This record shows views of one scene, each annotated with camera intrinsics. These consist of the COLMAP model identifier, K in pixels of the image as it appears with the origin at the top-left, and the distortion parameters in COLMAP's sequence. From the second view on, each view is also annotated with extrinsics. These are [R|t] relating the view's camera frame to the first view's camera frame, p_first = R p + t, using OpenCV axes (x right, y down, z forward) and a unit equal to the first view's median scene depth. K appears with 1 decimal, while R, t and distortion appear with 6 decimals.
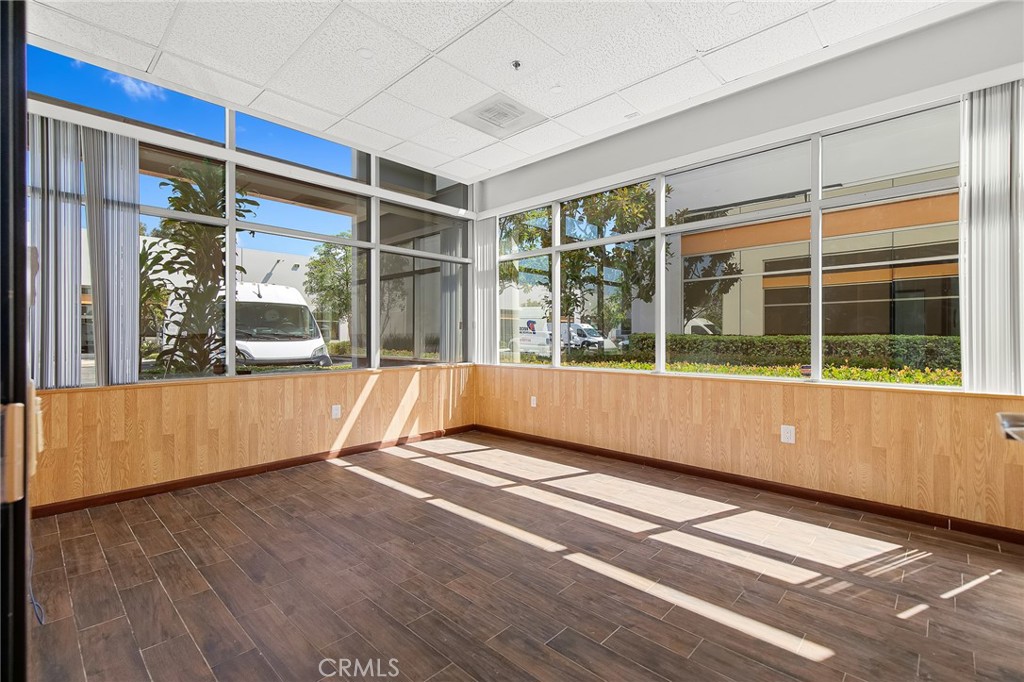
lens RADIAL K [[466.7, 0, 507.6], [0, 466.7, 335.0], [0, 0, 1]] dist [0.008371, -0.000540]
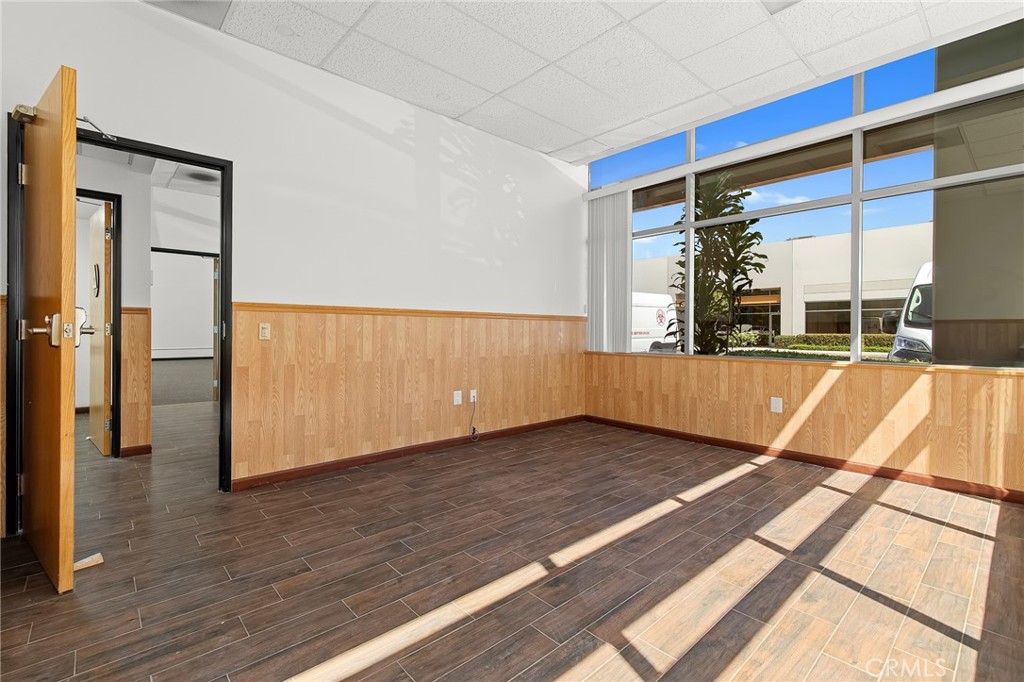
lens RADIAL K [[466.7, 0, 507.6], [0, 466.7, 335.0], [0, 0, 1]] dist [0.008371, -0.000540]
pose [[-0.087887, 0.011082, -0.996069, 0.733211], [-0.001005, 0.999937, 0.011214, 0.030396], [0.996130, 0.001987, -0.087870, 0.758413]]
